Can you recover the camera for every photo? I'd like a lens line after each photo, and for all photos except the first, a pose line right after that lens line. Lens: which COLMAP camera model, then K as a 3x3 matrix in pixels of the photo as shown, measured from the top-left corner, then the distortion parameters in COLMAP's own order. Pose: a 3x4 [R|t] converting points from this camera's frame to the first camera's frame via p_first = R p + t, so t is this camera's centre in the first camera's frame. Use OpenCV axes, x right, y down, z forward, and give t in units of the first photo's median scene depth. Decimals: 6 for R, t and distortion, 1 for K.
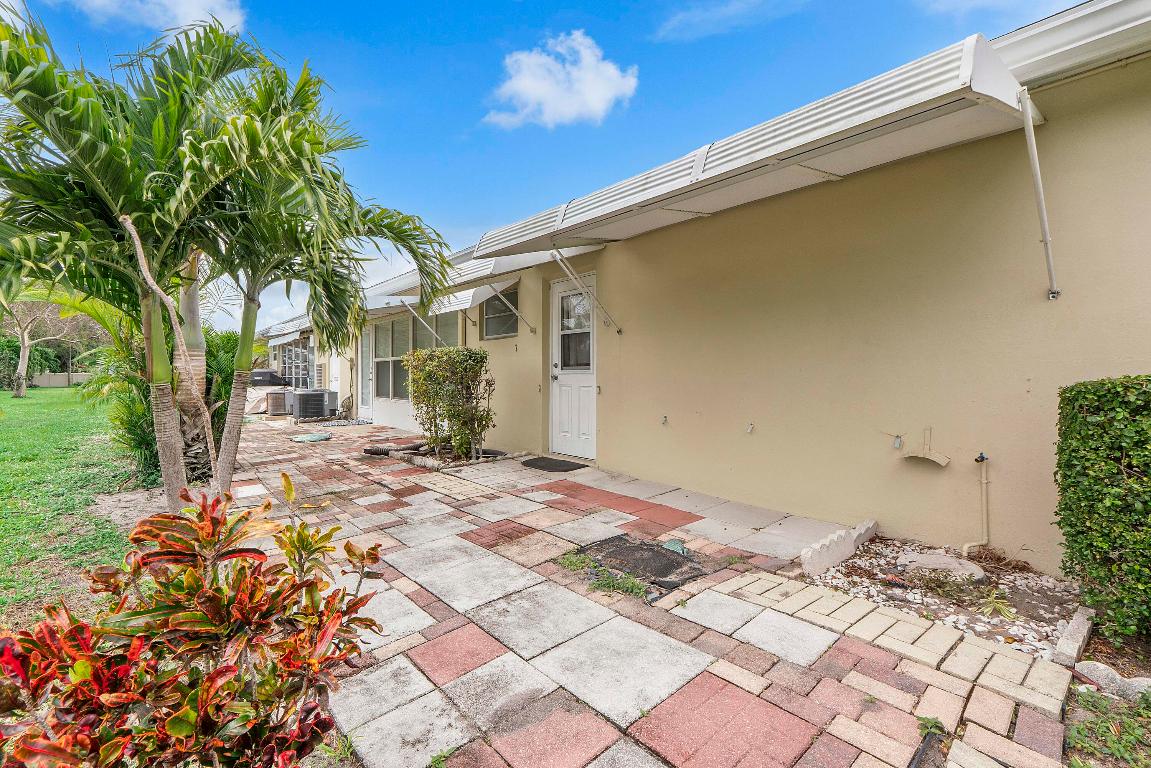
lens RADIAL K [[495.4, 0, 575.5], [0, 495.4, 384.0], [0, 0, 1]] dist [-0.003560, -0.000560]
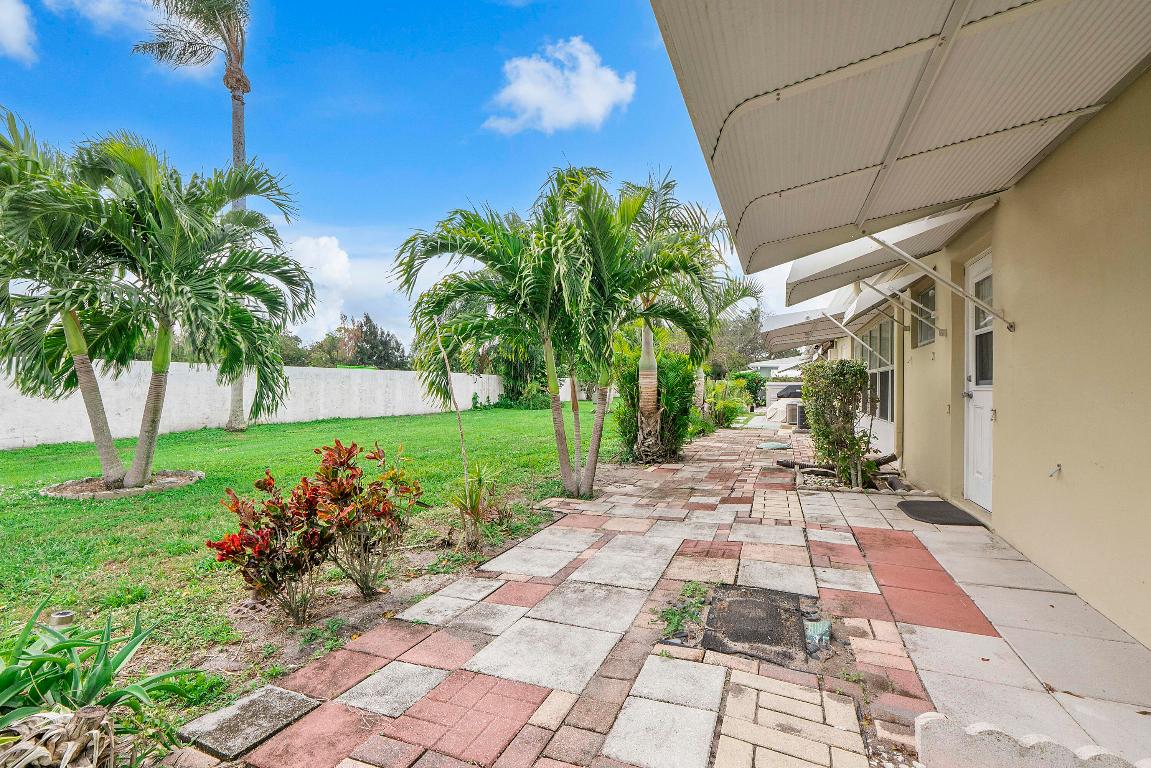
lens RADIAL K [[495.4, 0, 575.5], [0, 495.4, 384.0], [0, 0, 1]] dist [-0.003560, -0.000560]
pose [[0.438226, -0.000484, -0.898865, 0.680395], [-0.022161, 0.999690, -0.011342, -0.016857], [0.898592, 0.024891, 0.438079, 0.335780]]
